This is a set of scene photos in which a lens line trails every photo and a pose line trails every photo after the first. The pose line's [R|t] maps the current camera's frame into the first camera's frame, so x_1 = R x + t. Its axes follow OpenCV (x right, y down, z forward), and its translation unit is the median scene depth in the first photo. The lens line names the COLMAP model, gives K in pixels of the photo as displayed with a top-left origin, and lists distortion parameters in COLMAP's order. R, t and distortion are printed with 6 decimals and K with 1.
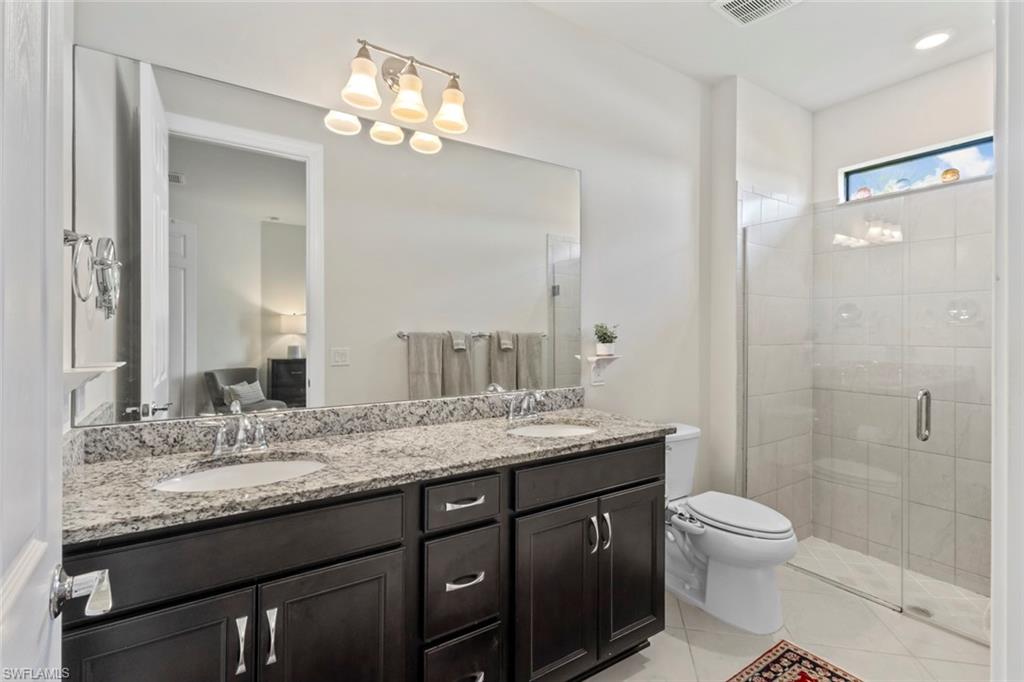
lens RADIAL K [[472.0, 0, 512.6], [0, 472.0, 337.3], [0, 0, 1]] dist [0.004758, -0.000190]
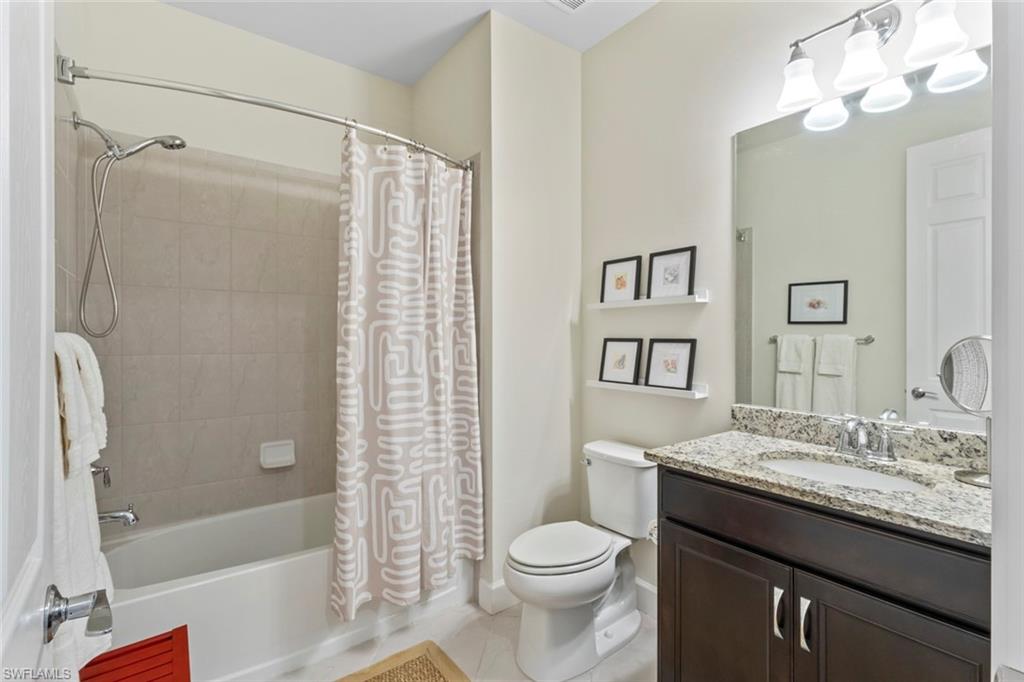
lens RADIAL K [[472.0, 0, 512.6], [0, 472.0, 337.3], [0, 0, 1]] dist [0.004758, -0.000190]
pose [[0.079807, -0.003941, -0.996803, 0.509568], [-0.005581, 0.999975, -0.004401, 0.000793], [0.996795, 0.005914, 0.079783, 0.270463]]
